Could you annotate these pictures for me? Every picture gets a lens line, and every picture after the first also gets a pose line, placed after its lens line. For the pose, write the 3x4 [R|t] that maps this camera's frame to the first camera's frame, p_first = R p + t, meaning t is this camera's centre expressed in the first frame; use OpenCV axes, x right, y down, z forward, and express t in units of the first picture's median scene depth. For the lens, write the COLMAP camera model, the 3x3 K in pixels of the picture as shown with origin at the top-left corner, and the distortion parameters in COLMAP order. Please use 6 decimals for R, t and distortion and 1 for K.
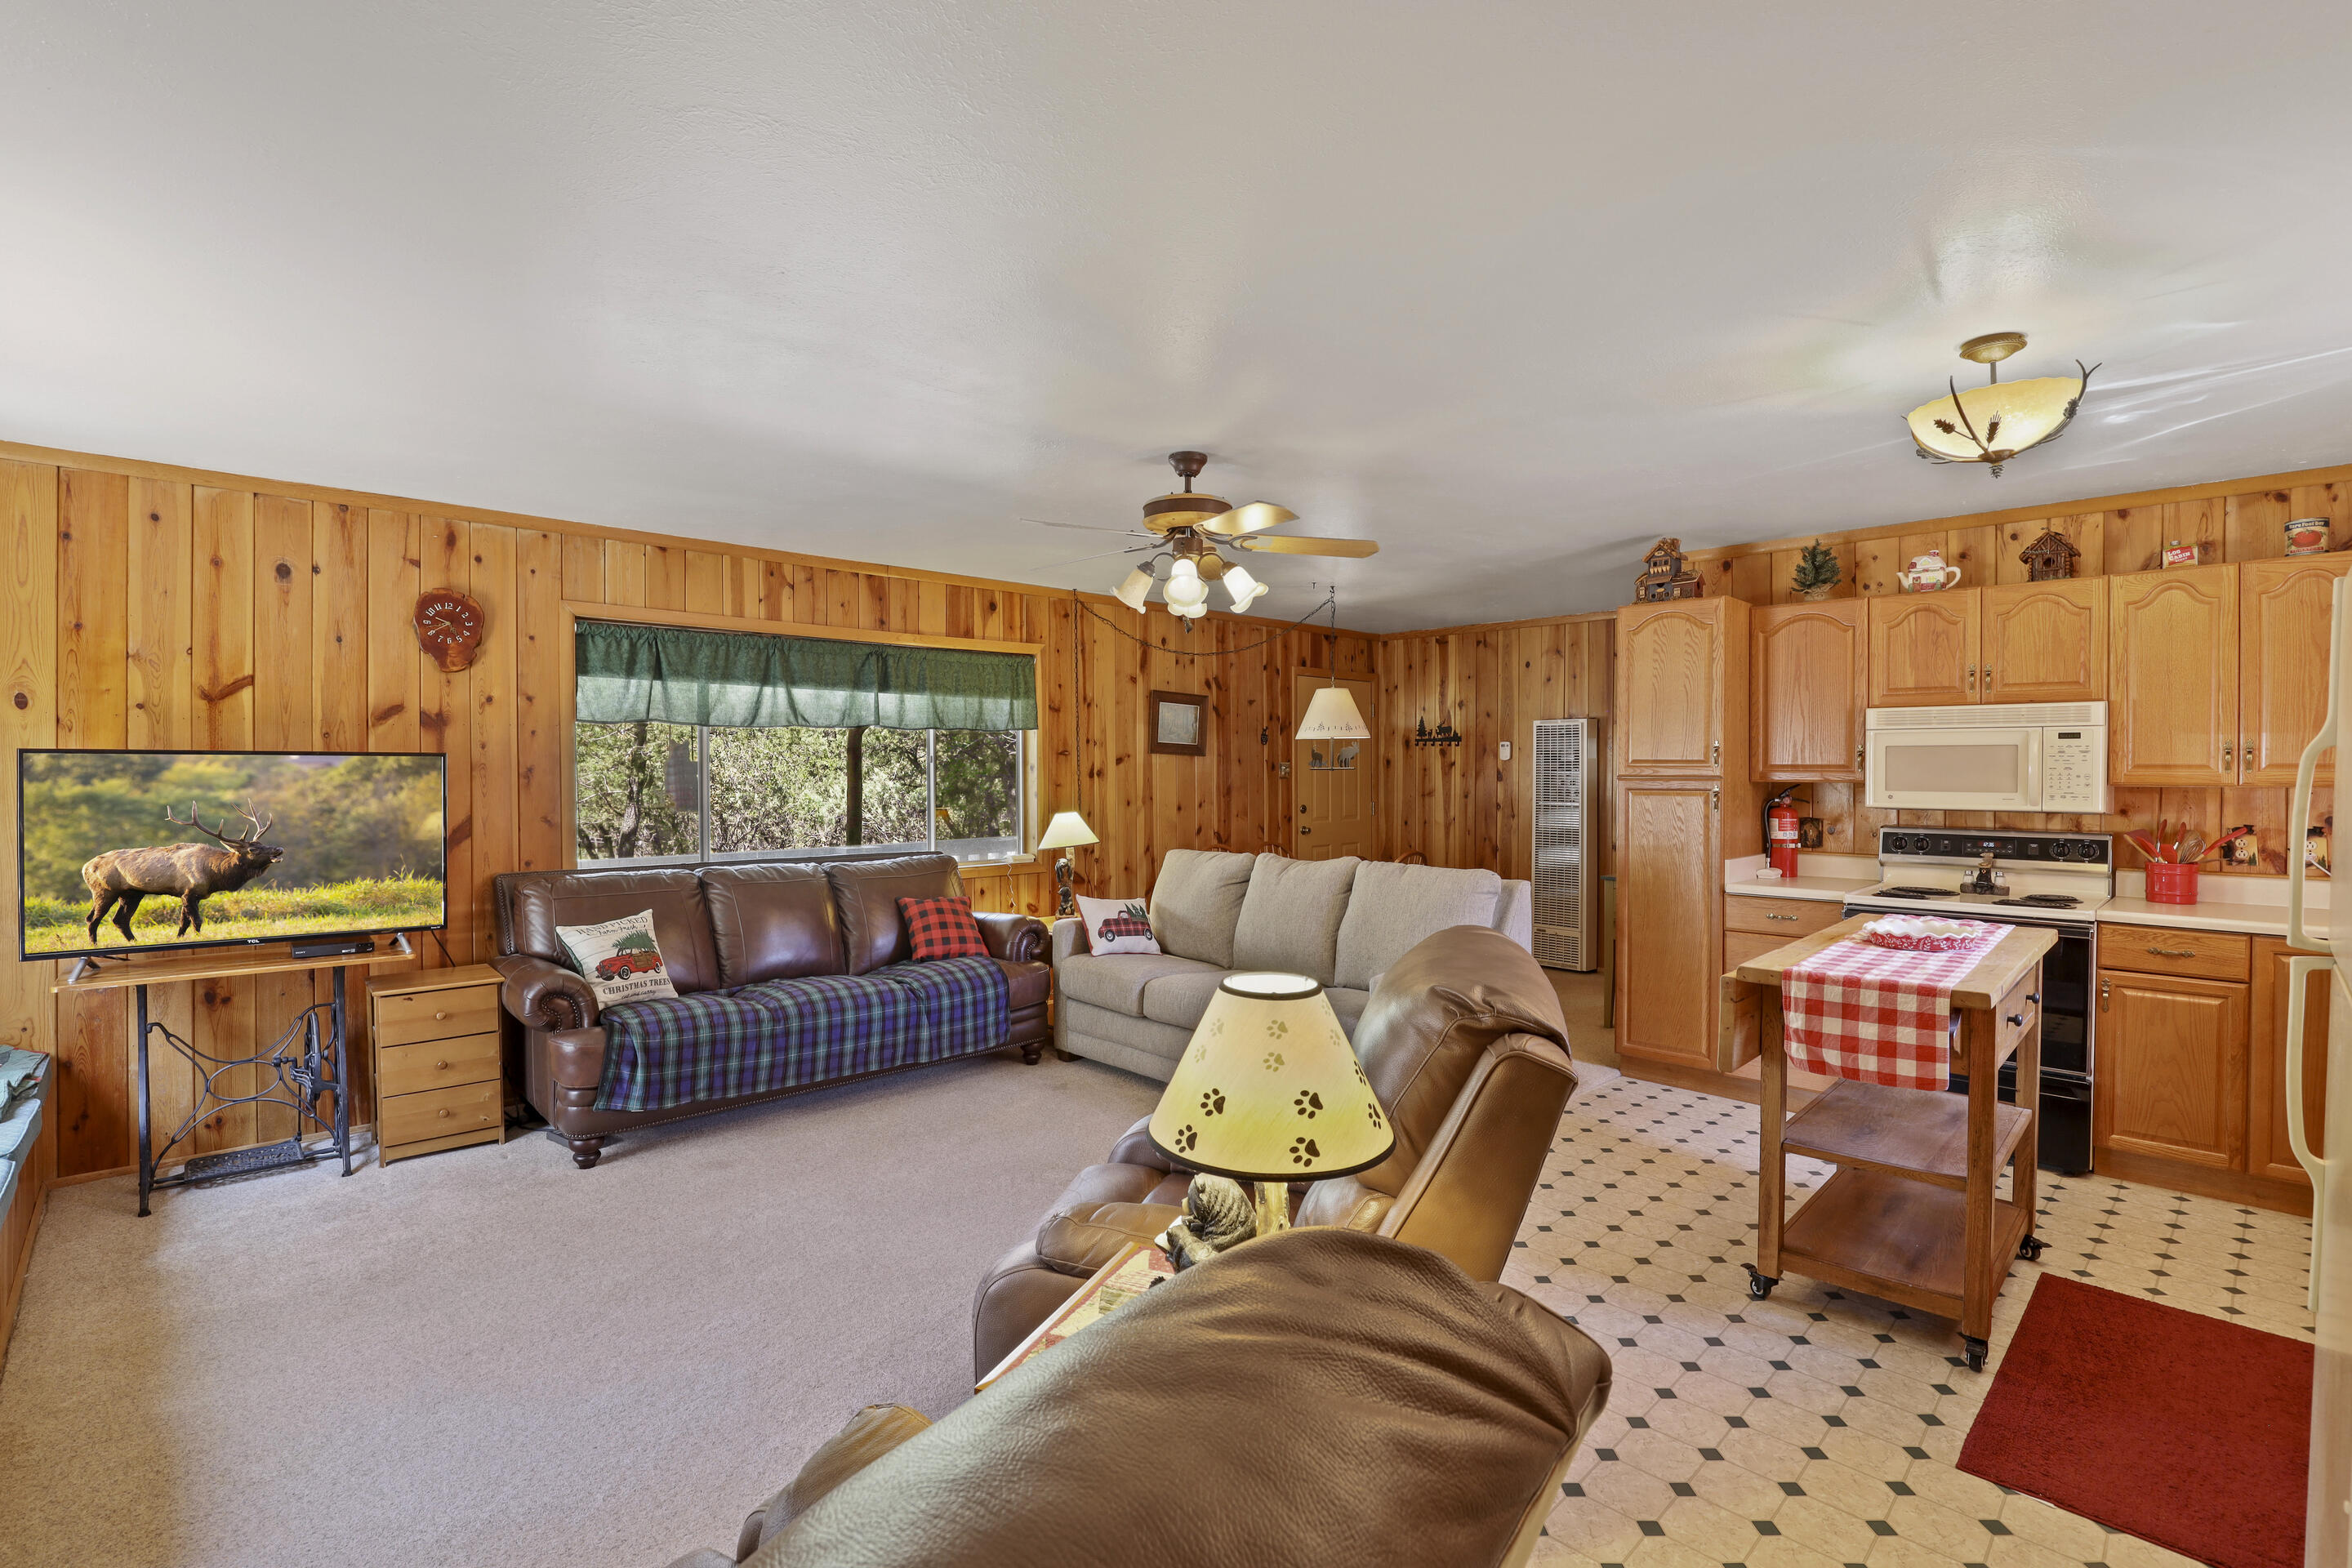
lens RADIAL K [[1088.5, 0, 1186.1], [0, 1088.5, 773.8], [0, 0, 1]] dist [-0.003802, -0.002042]
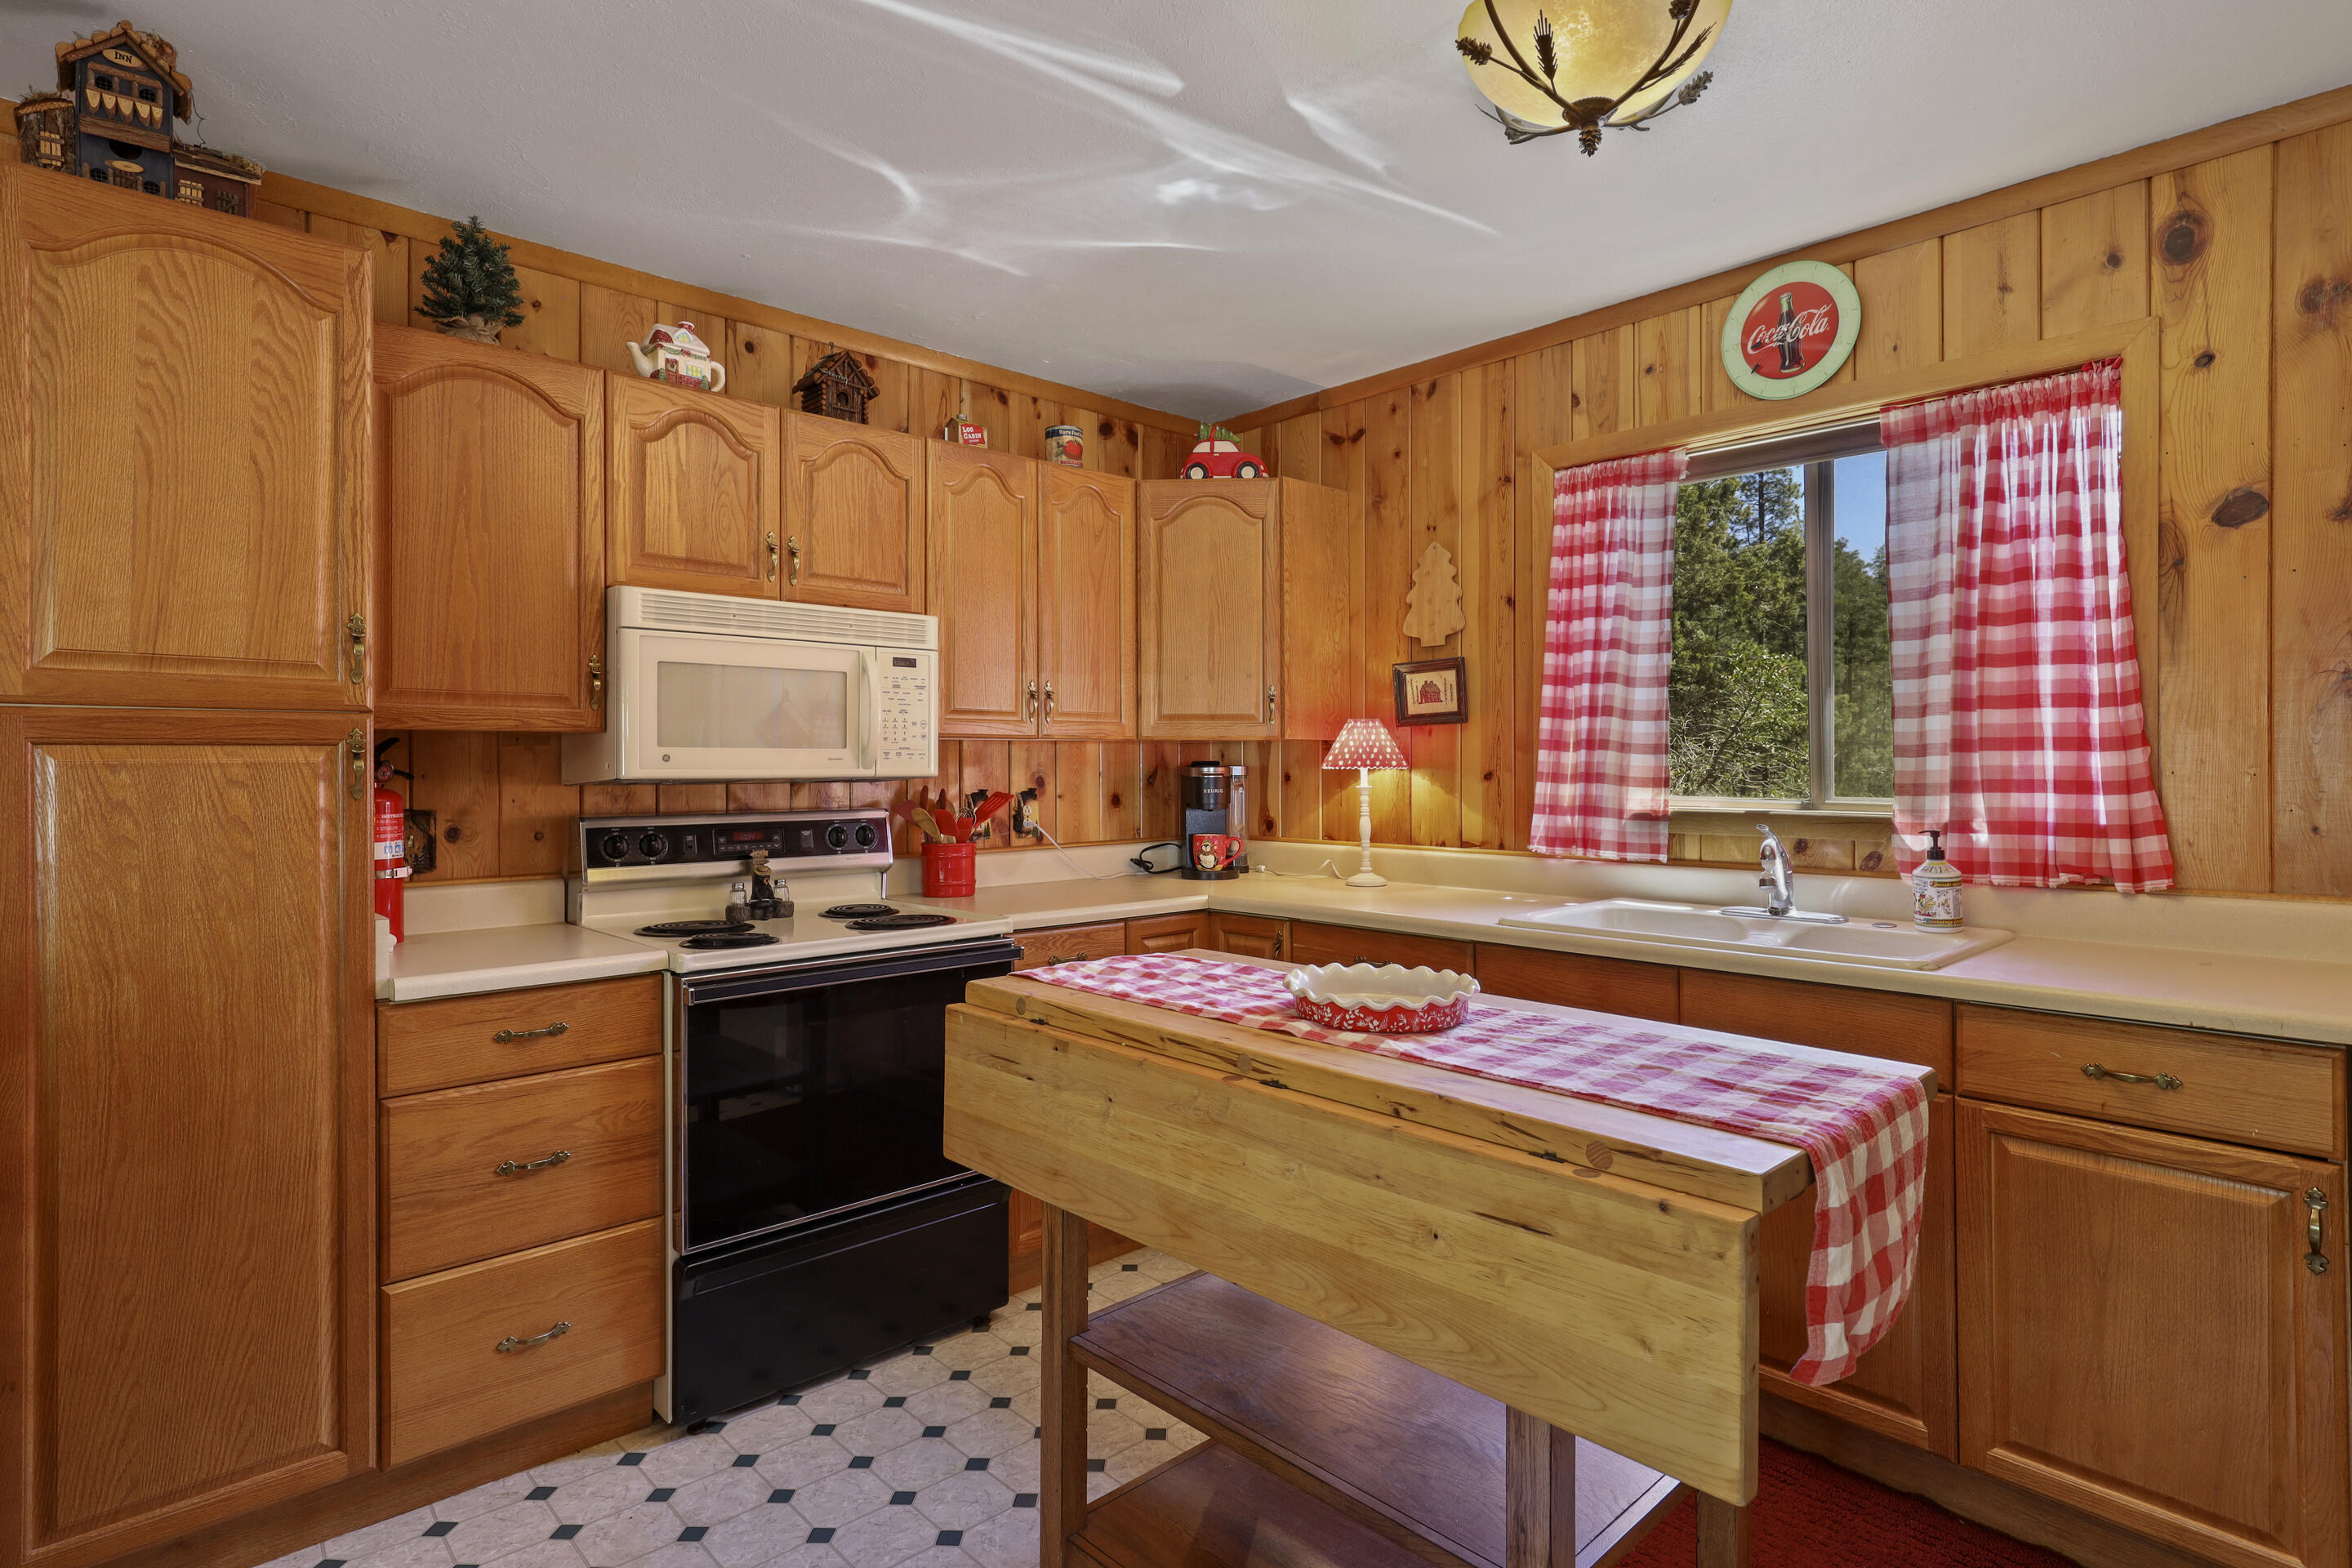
lens RADIAL K [[1203.6, 0, 1154.7], [0, 1203.6, 749.2], [0, 0, 1]] dist [0.014239, -0.000832]
pose [[0.034483, 0.010158, 0.999354, 0.049863], [0.009248, 0.999902, -0.010482, 0.018672], [-0.999363, 0.009604, 0.034385, 0.541803]]
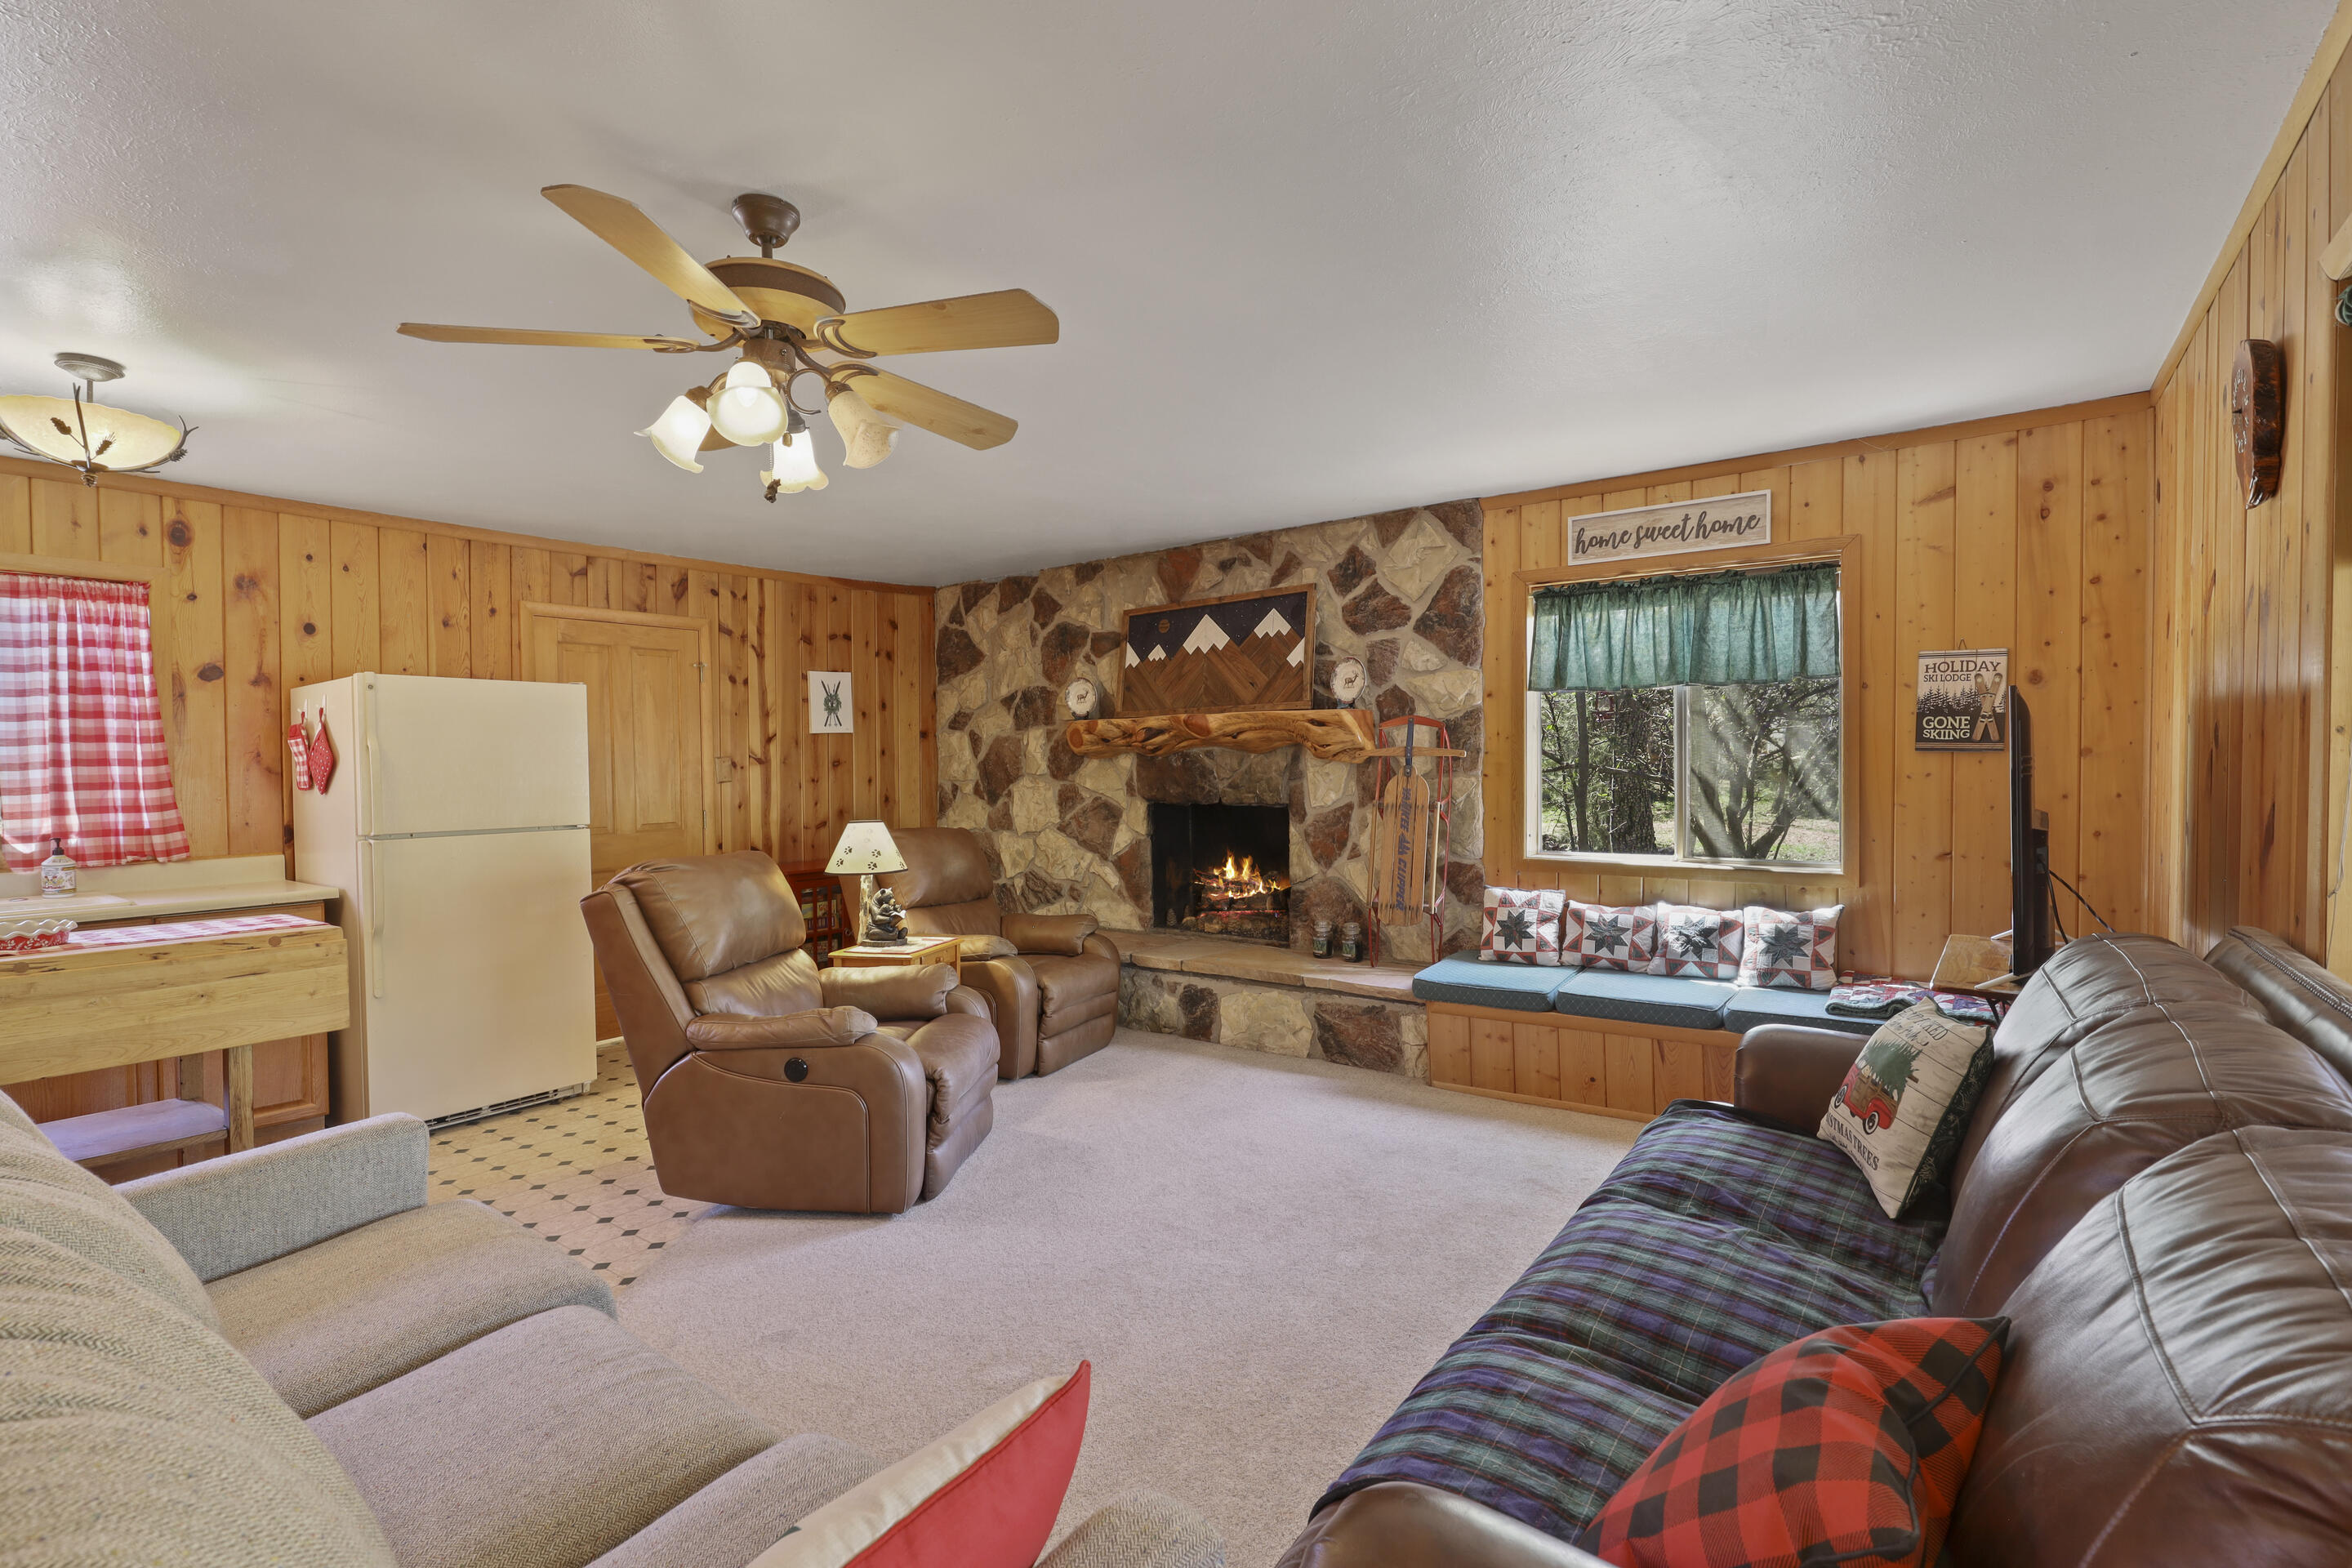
lens RADIAL K [[1088.5, 0, 1200.4], [0, 1088.5, 782.6], [0, 0, 1]] dist [-0.003802, -0.002042]
pose [[-0.987548, 0.019125, -0.156151, -0.084299], [0.015879, 0.999632, 0.022009, 0.009134], [0.156514, 0.019255, -0.987488, 1.011315]]
